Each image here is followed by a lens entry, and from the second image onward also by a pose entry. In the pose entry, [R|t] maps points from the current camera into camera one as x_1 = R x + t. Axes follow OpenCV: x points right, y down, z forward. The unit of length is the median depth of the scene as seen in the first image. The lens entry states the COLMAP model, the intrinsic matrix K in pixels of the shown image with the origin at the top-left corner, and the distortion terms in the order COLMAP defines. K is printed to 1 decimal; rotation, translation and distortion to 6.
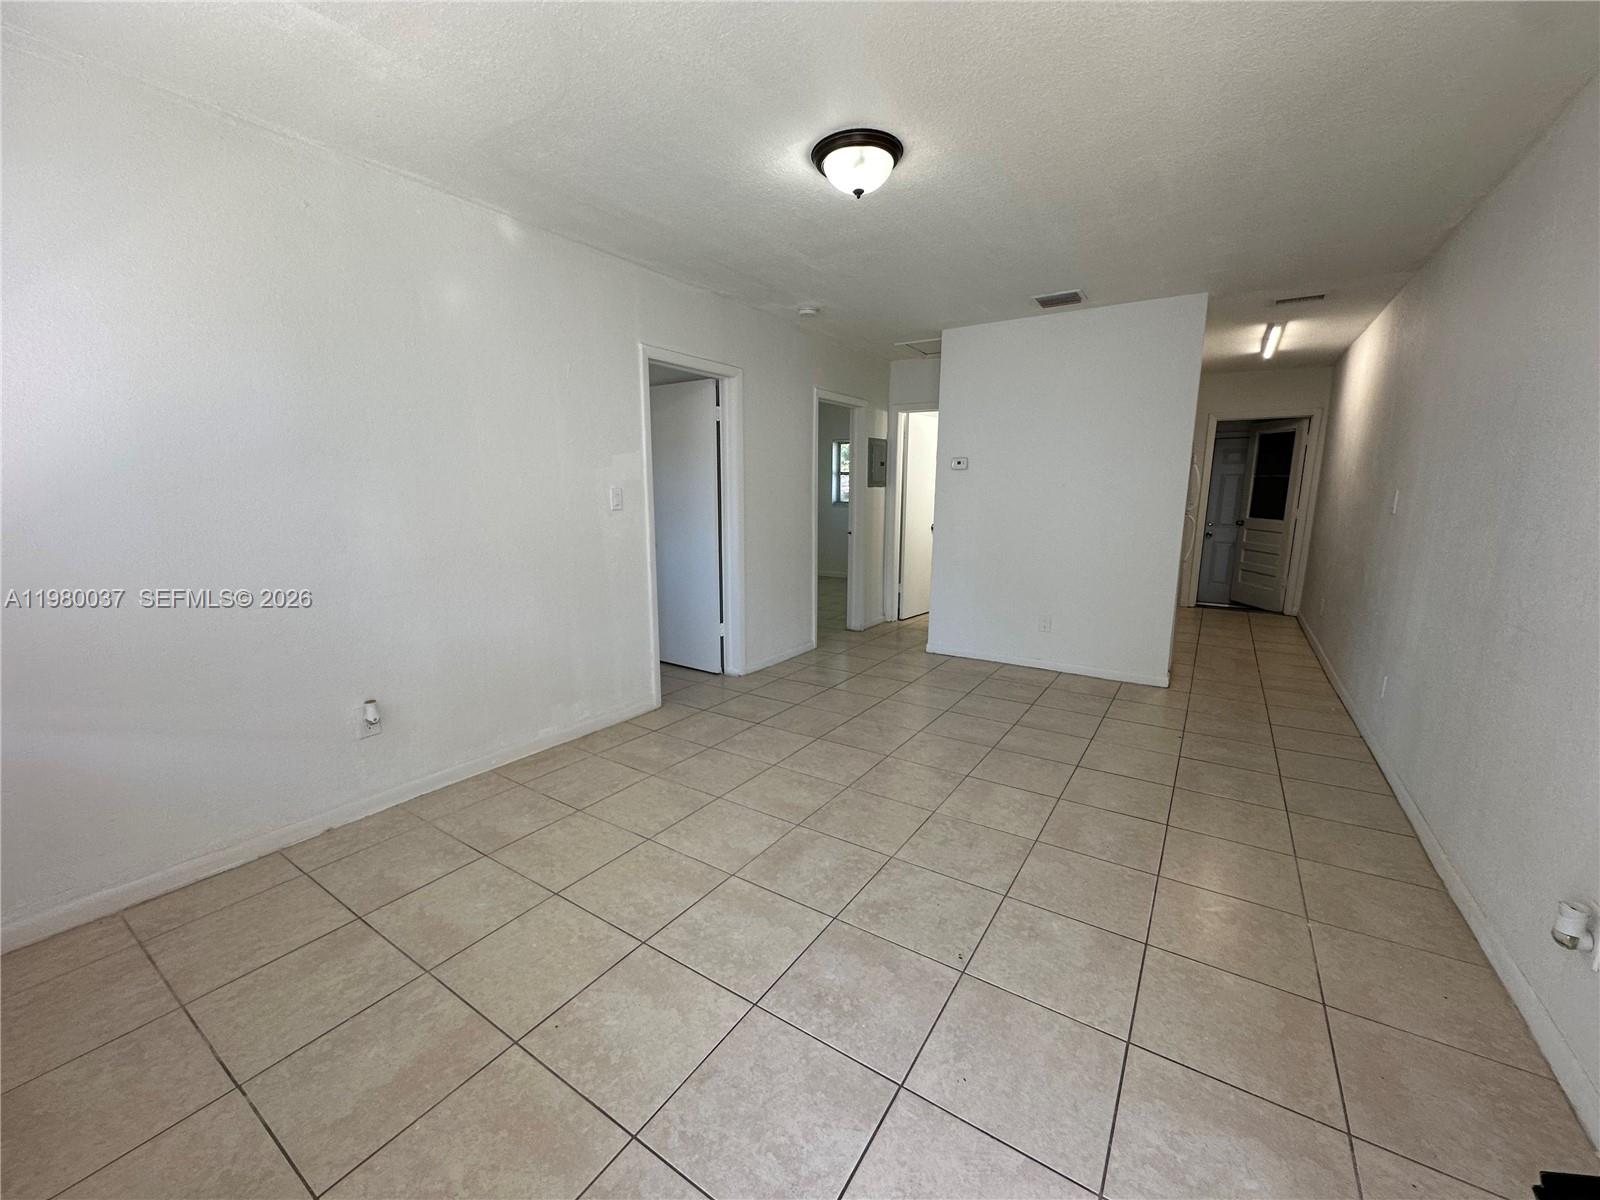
lens RADIAL K [[637.8, 0, 796.7], [0, 637.8, 605.3], [0, 0, 1]] dist [-0.003288, 0.000930]
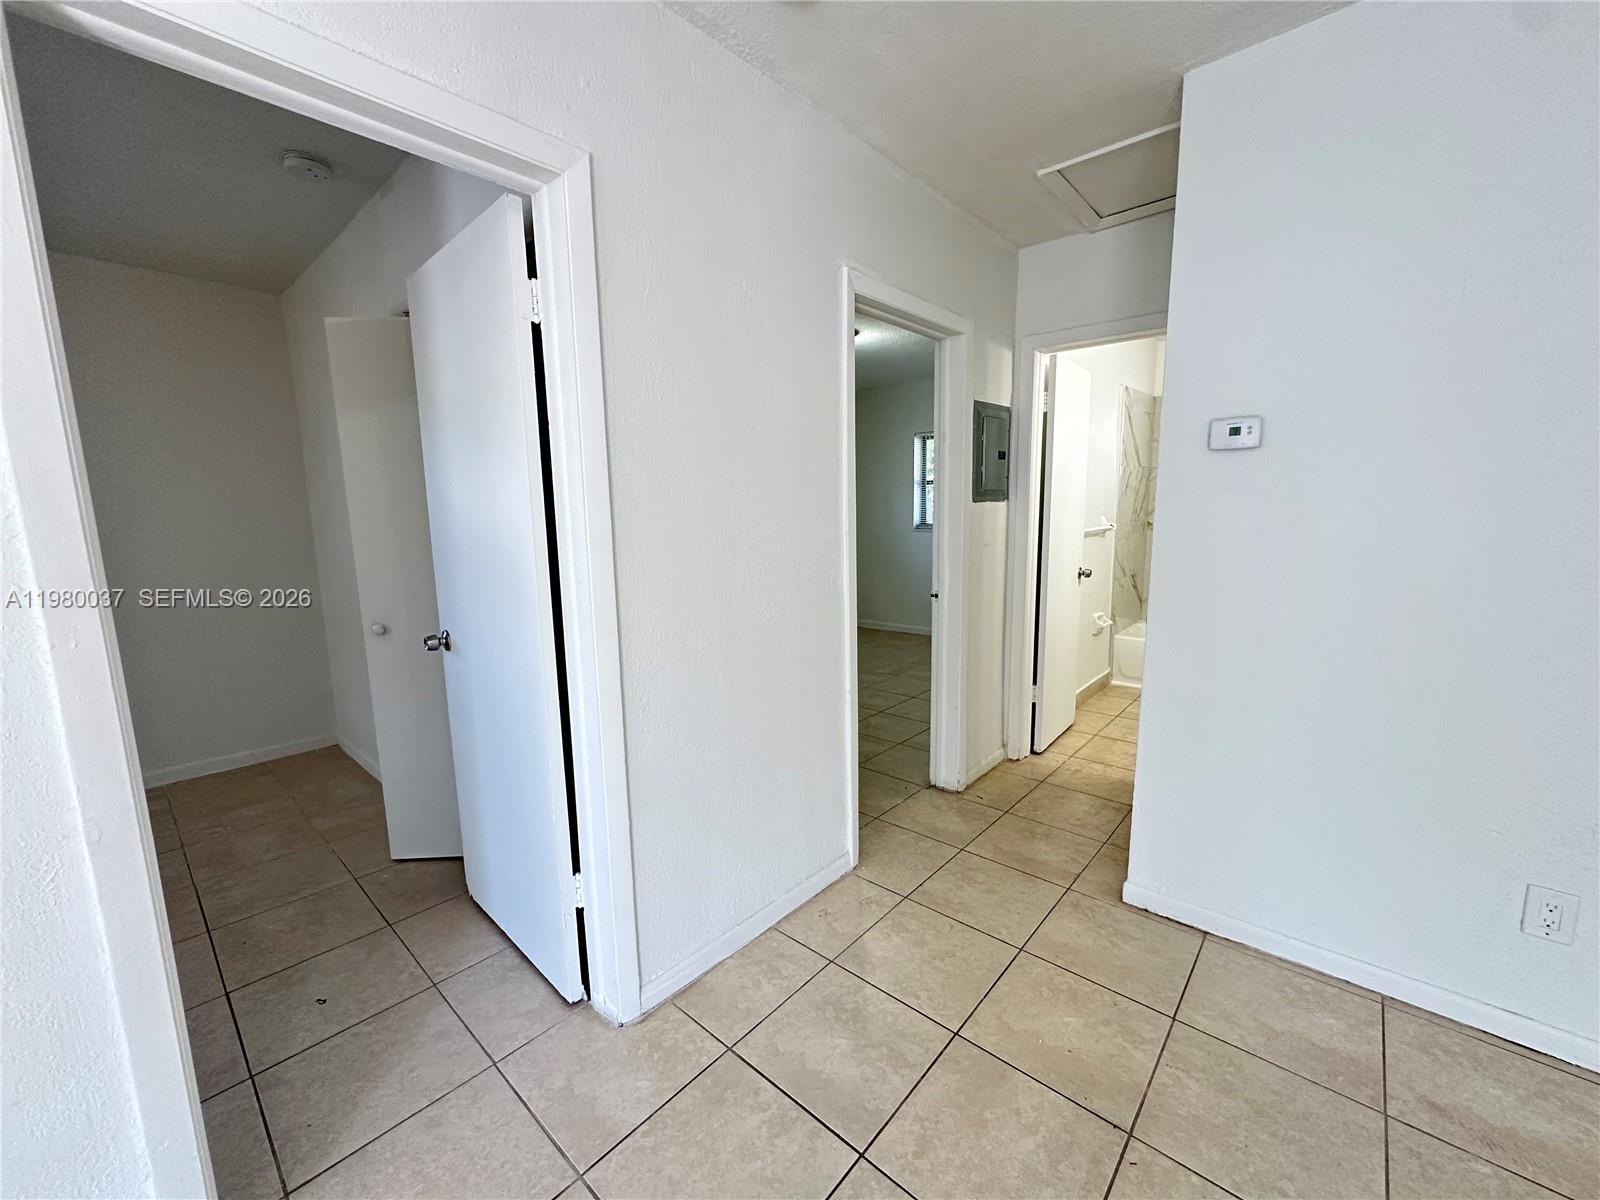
lens RADIAL K [[637.8, 0, 800.0], [0, 637.8, 607.7], [0, 0, 1]] dist [-0.003288, 0.000930]
pose [[0.990230, 0.000823, -0.139444, 0.080832], [-0.003901, 0.999755, -0.021799, -0.155297], [0.139392, 0.022130, 0.989990, 0.830840]]
